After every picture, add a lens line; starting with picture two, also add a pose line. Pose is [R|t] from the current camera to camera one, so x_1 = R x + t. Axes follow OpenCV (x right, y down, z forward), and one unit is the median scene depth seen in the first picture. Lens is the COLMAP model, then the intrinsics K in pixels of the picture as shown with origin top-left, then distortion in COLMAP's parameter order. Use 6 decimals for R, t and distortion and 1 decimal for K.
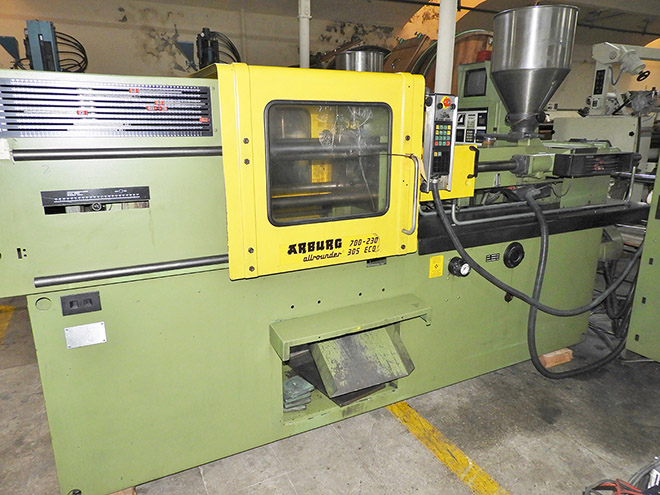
lens RADIAL K [[466.6, 0, 330.0], [0, 466.6, 247.5], [0, 0, 1]] dist [0.007577, 0.002743]
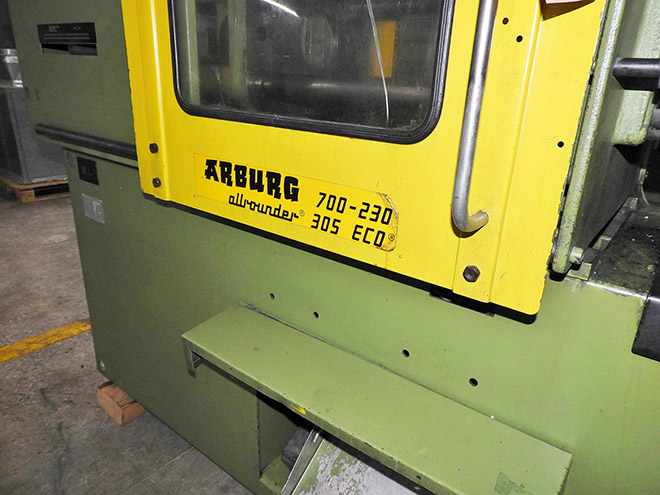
lens RADIAL K [[466.6, 0, 330.0], [0, 466.6, 247.5], [0, 0, 1]] dist [0.007577, 0.002743]
pose [[0.419491, 0.329595, -0.845810, 0.393268], [-0.281865, 0.932994, 0.223774, -0.061552], [0.862890, 0.144533, 0.484283, 0.854946]]
